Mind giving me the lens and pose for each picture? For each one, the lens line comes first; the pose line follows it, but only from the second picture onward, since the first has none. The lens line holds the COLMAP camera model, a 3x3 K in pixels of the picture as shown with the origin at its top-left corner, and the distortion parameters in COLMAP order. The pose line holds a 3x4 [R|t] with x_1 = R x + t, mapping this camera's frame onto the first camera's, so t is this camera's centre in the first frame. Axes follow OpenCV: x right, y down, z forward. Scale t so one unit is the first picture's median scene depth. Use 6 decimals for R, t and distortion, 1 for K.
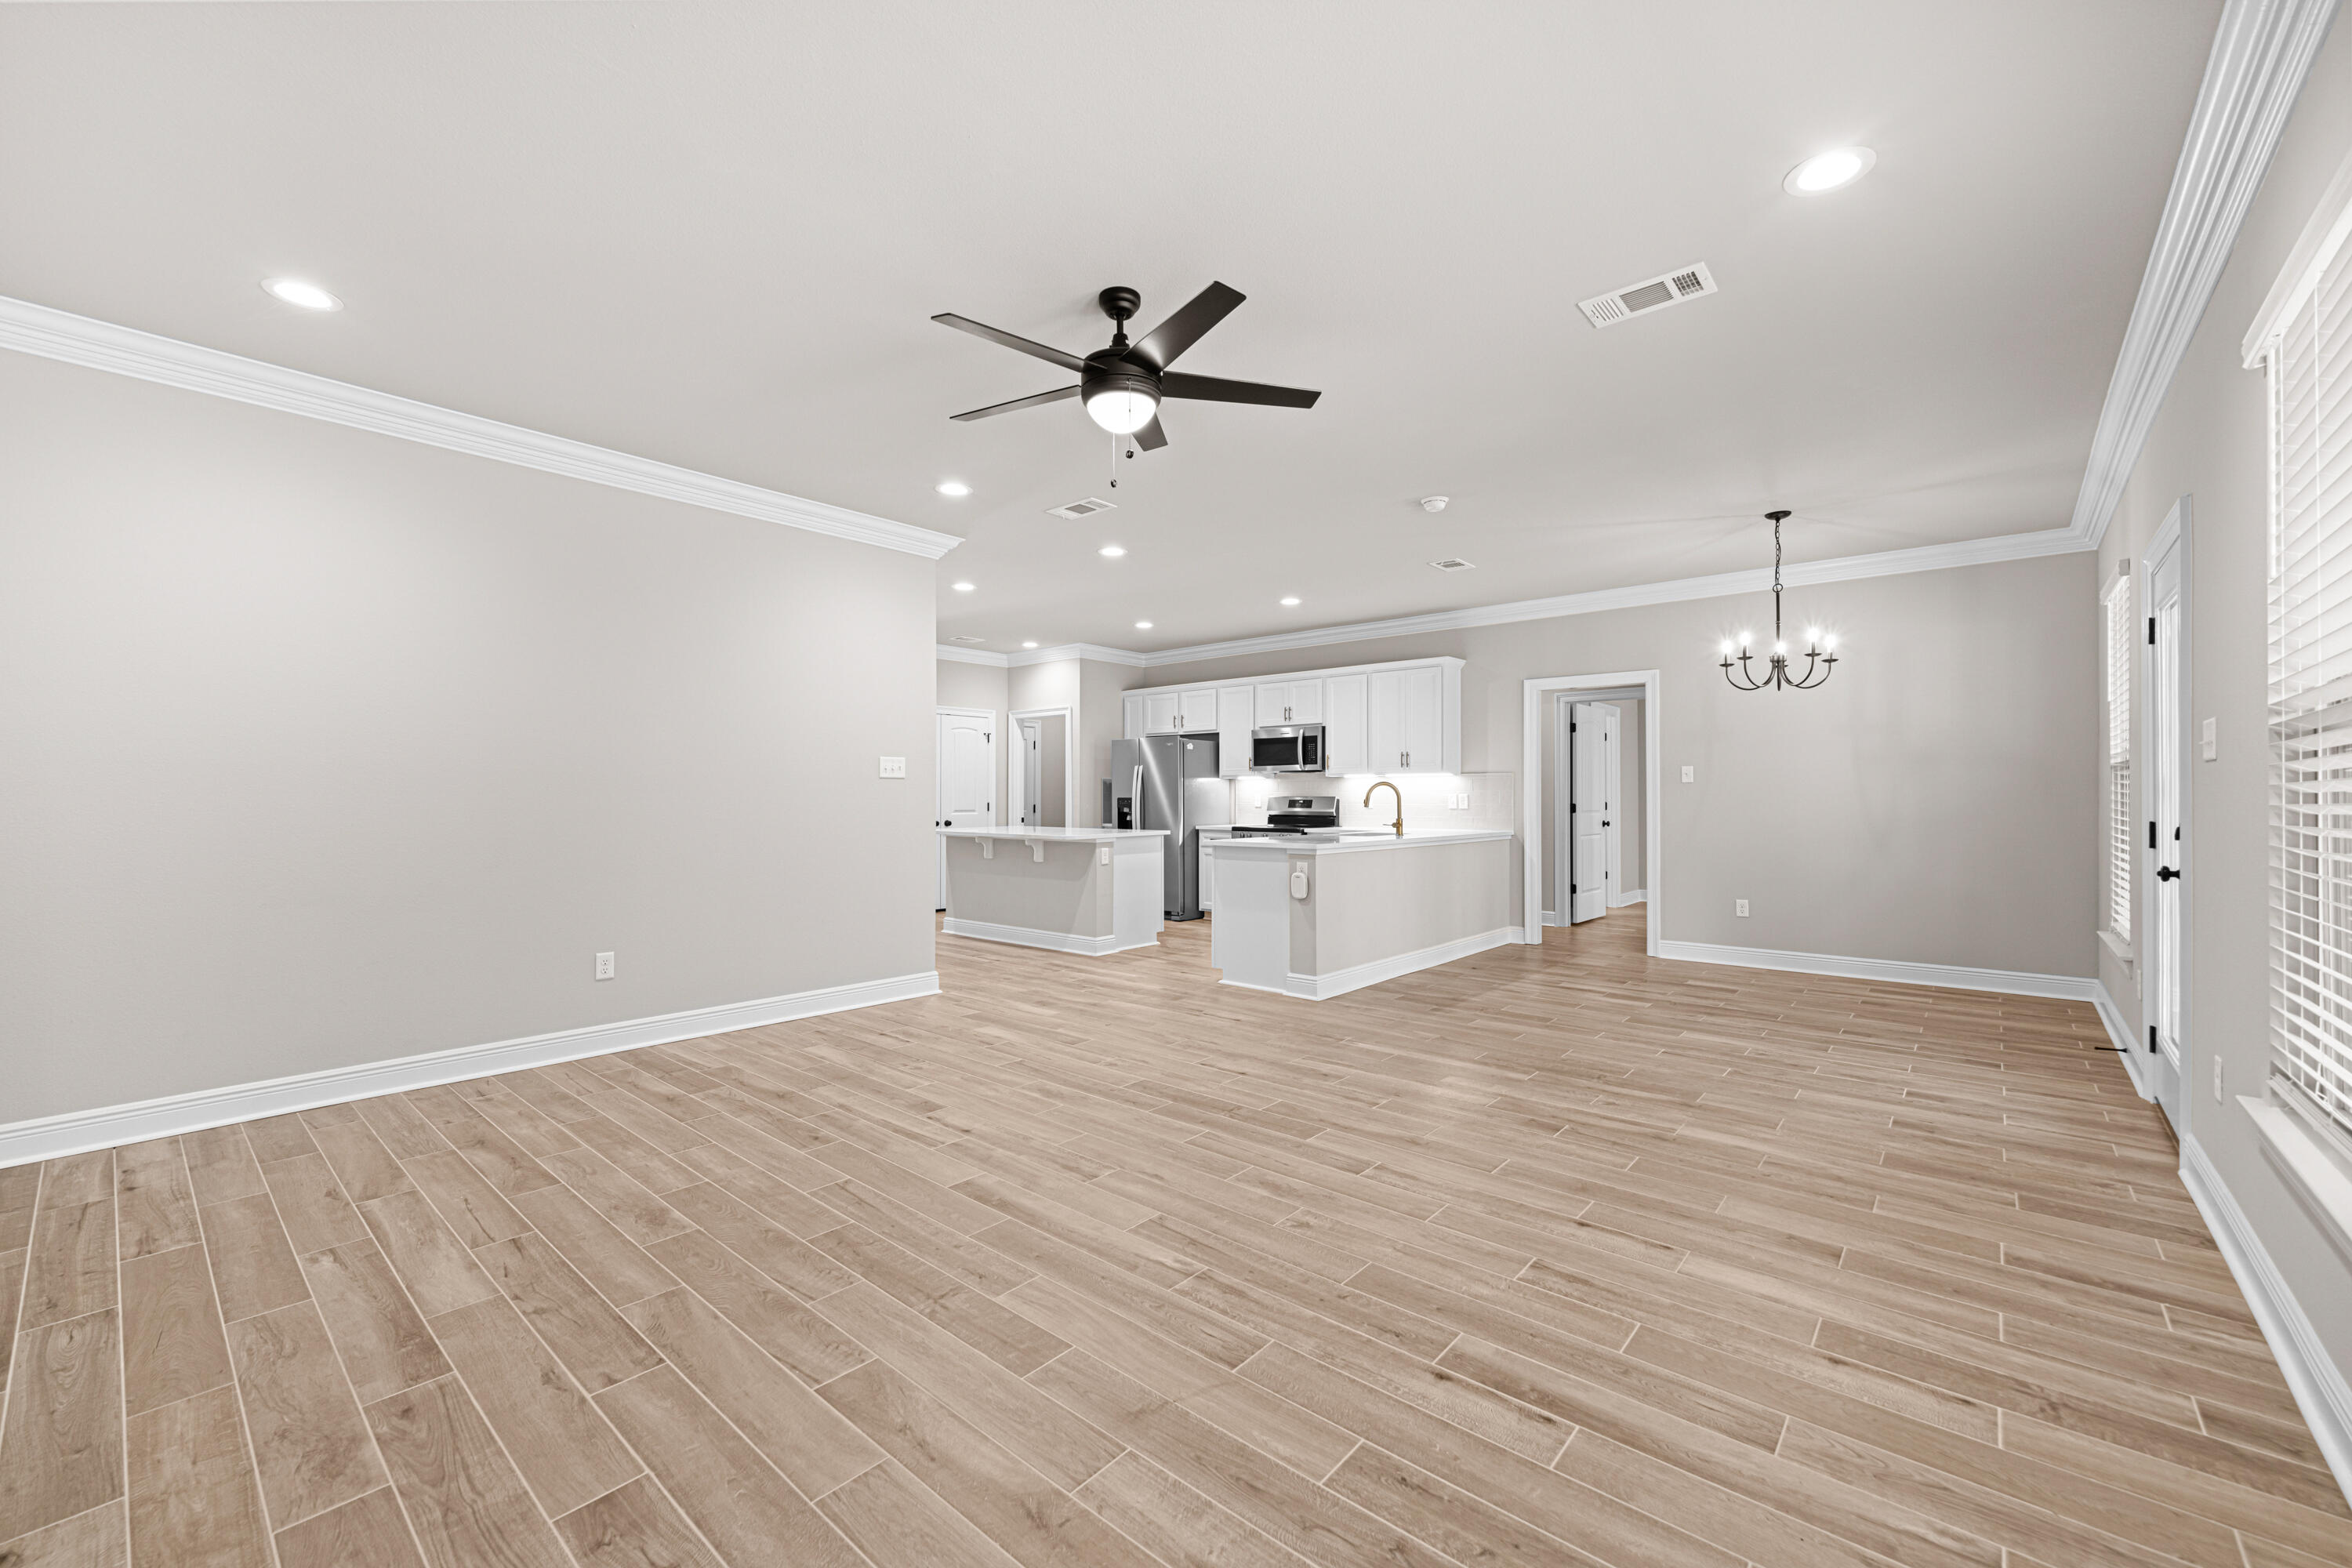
lens RADIAL K [[937.8, 0, 1166.3], [0, 937.8, 798.9], [0, 0, 1]] dist [-0.001058, -0.000466]
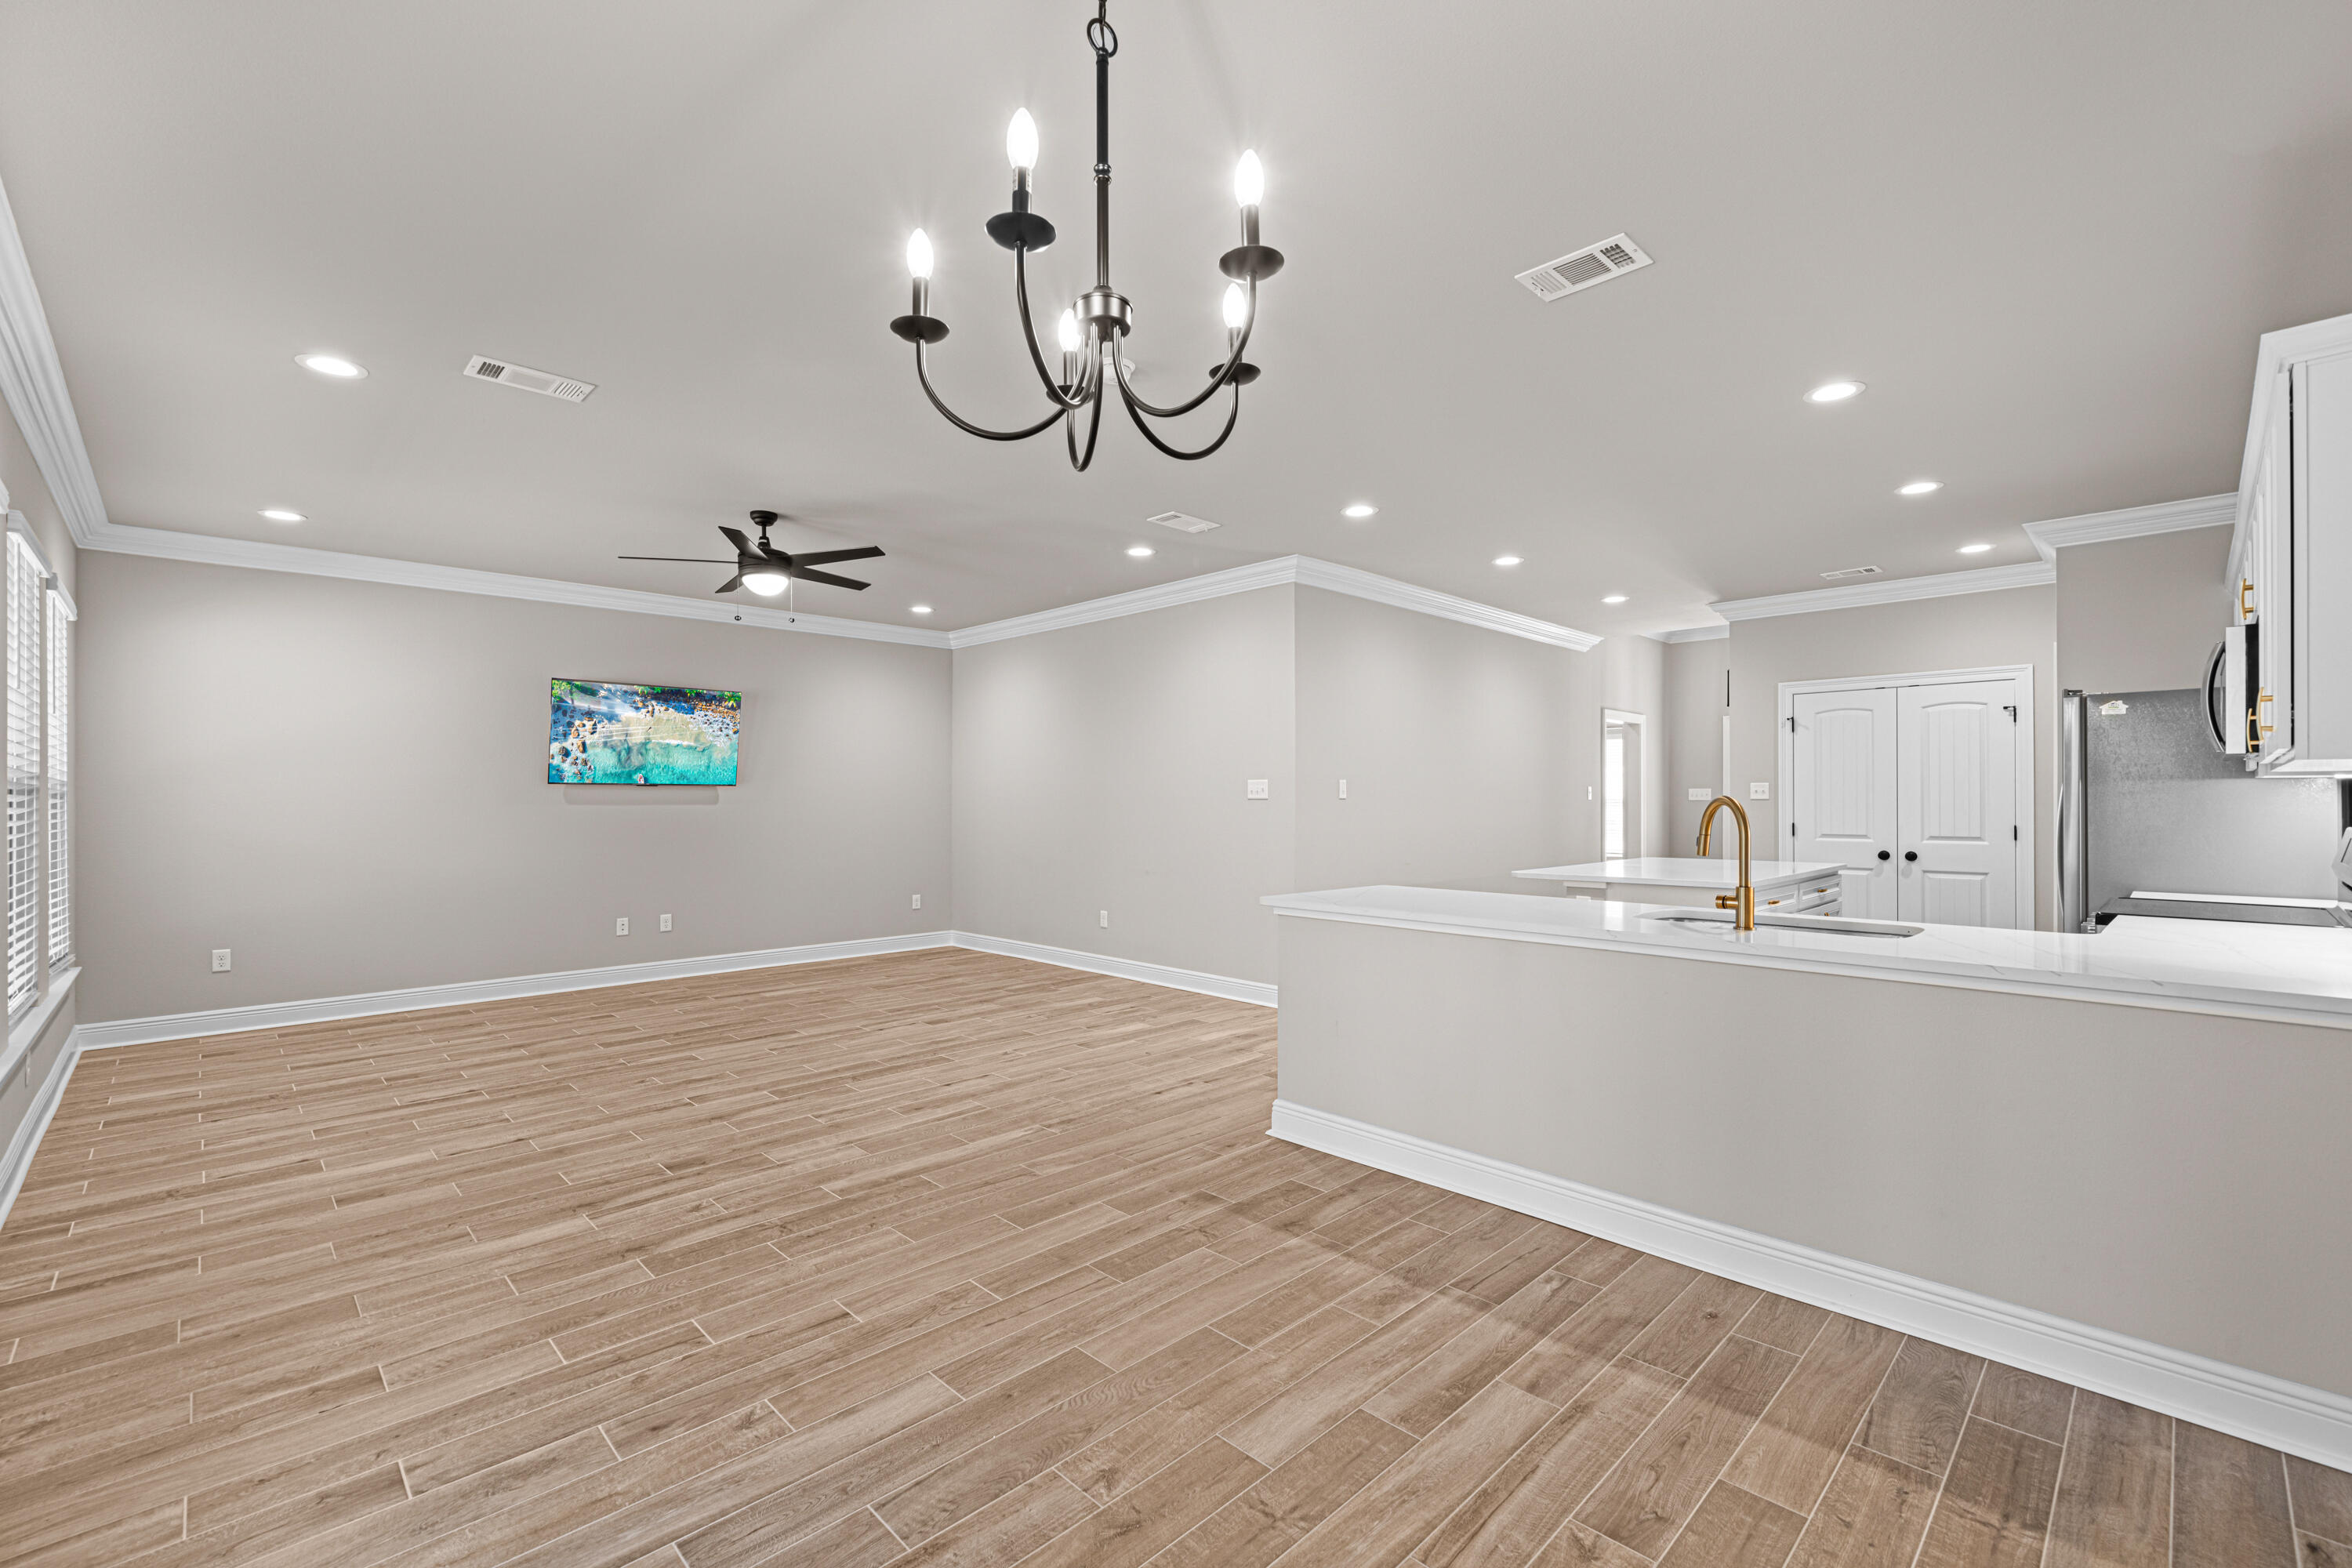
lens RADIAL K [[996.7, 0, 1164.4], [0, 996.7, 800.6], [0, 0, 1]] dist [-0.000322, 0.000456]
pose [[-0.080640, -0.000181, -0.996743, 1.471026], [-0.000585, 1.000000, -0.000134, -0.034651], [0.996743, 0.000573, -0.080640, 1.661051]]
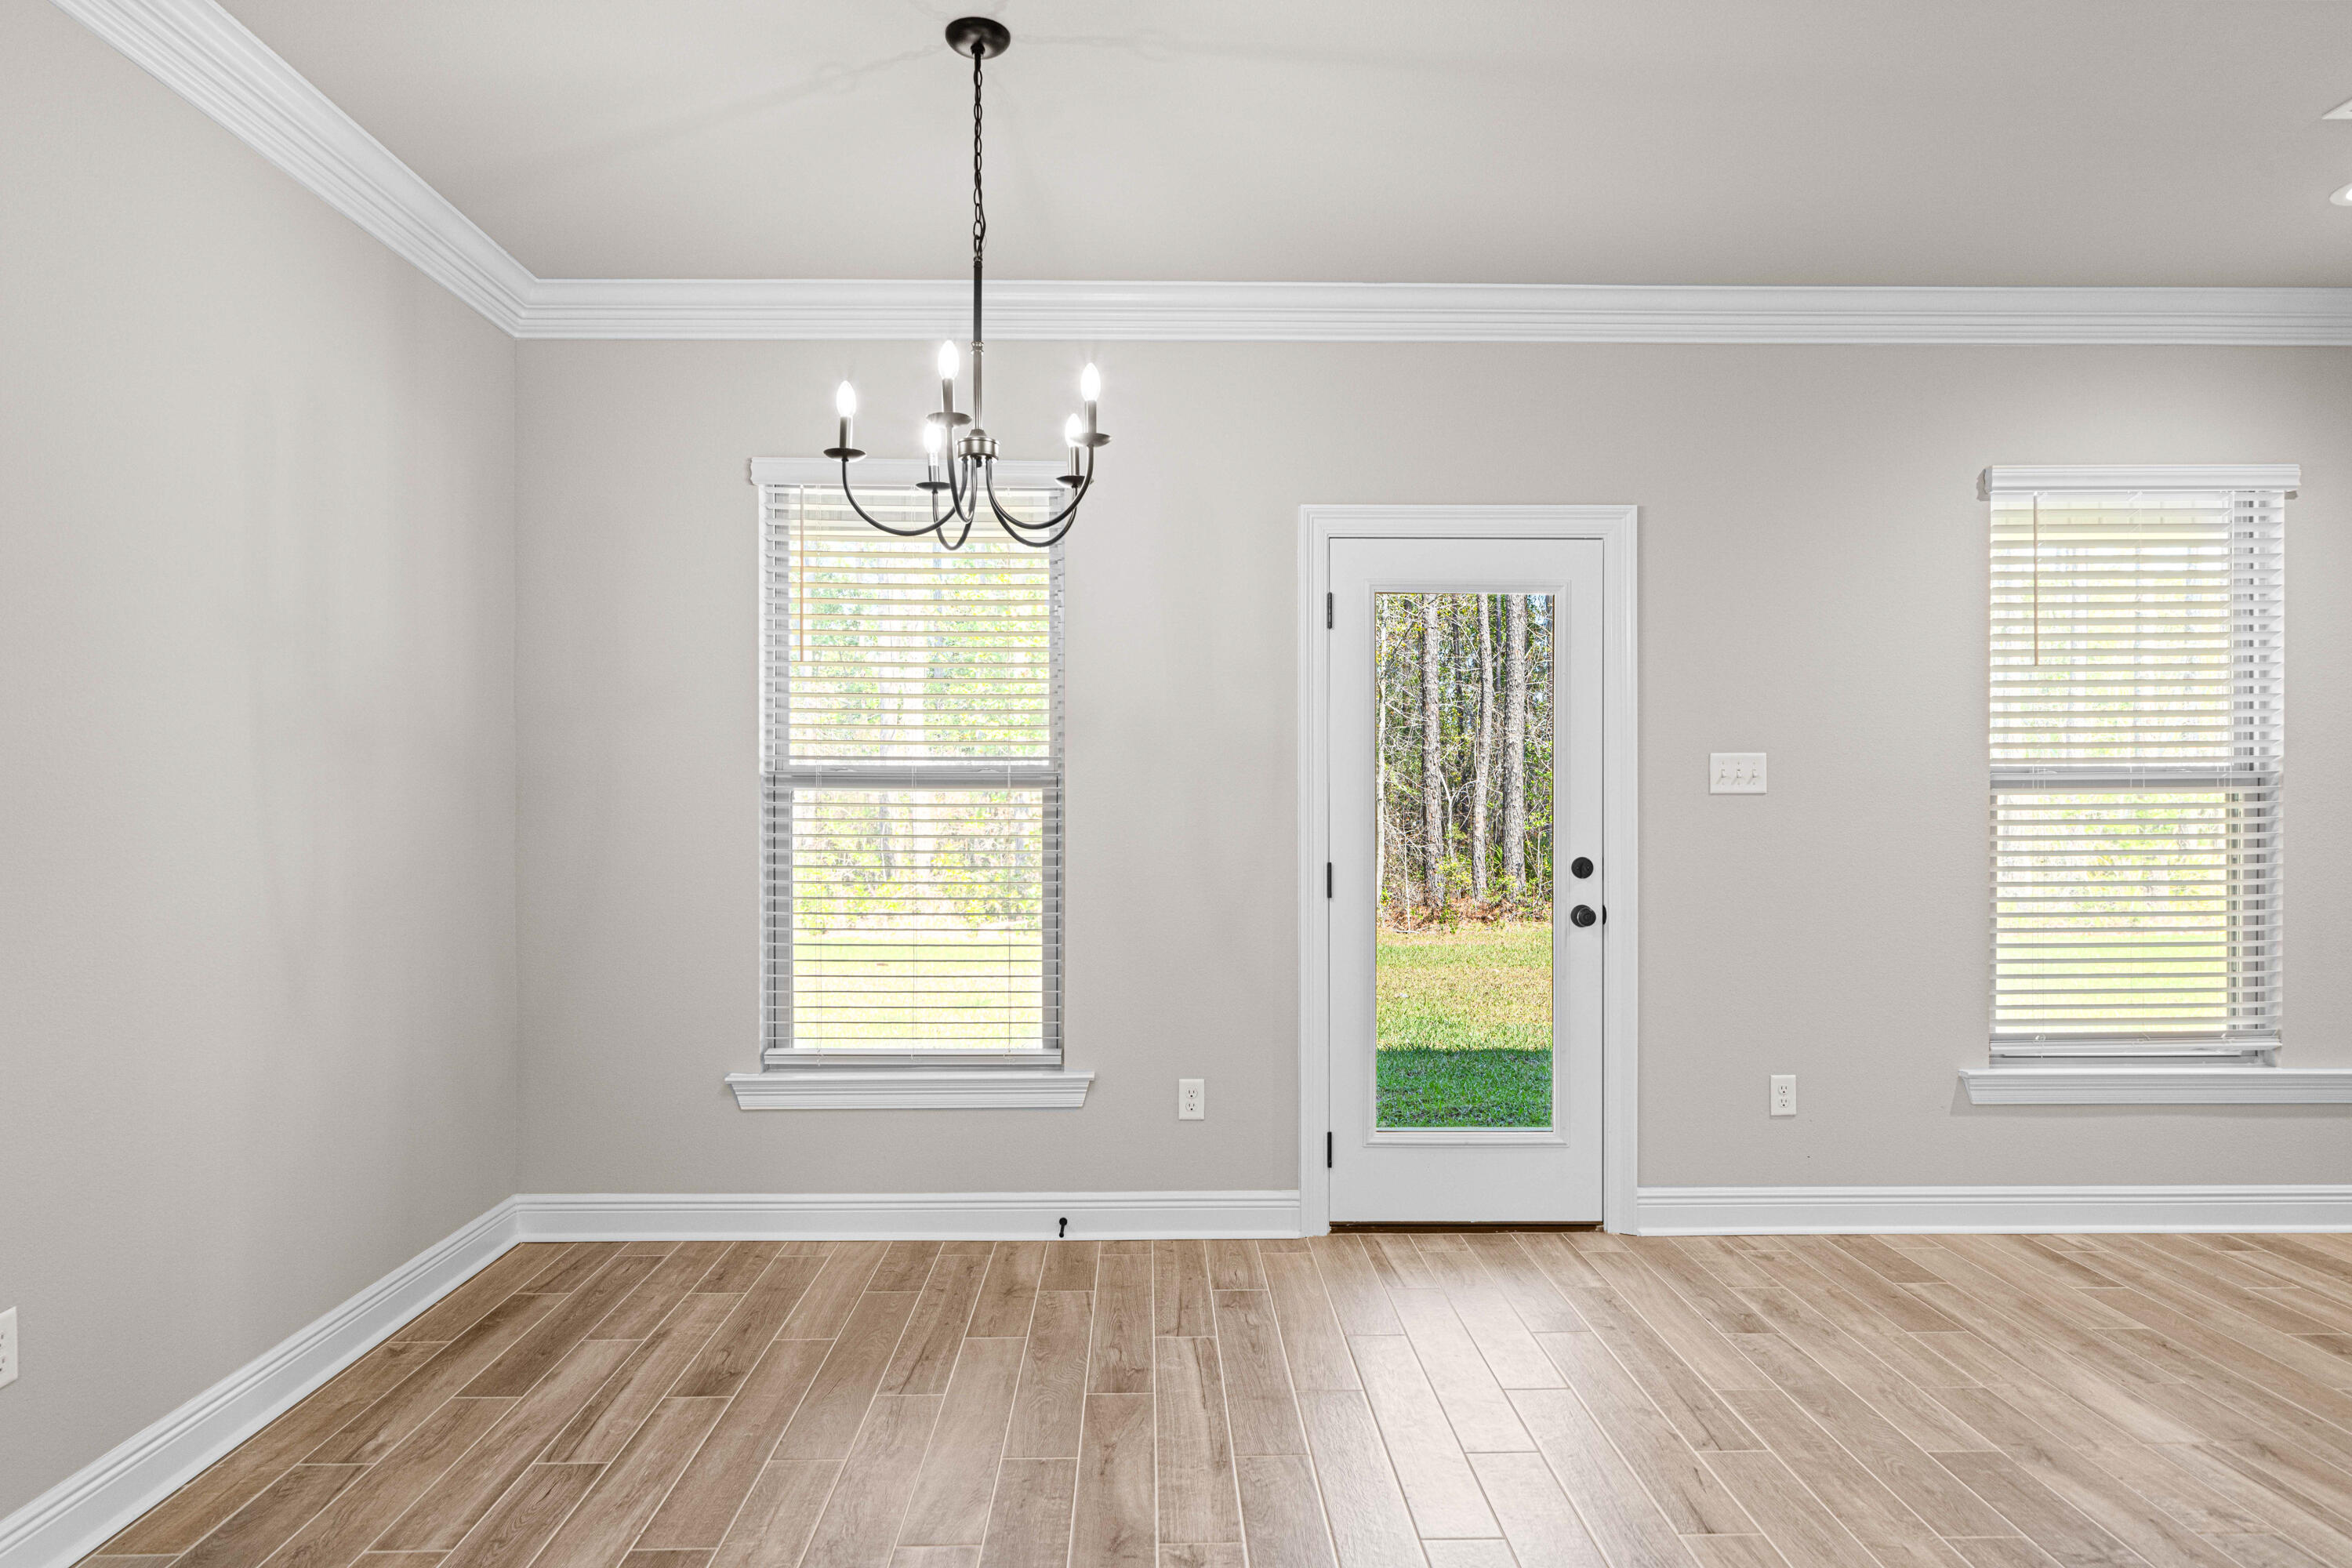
lens RADIAL K [[1362.0, 0, 1167.6], [0, 1362.0, 794.7], [0, 0, 1]] dist [-0.000410, 0.000538]
pose [[-0.672809, 0.001033, 0.739816, 0.367904], [0.001207, 0.999999, -0.000299, -0.033799], [-0.739815, 0.000691, -0.672809, 2.065386]]
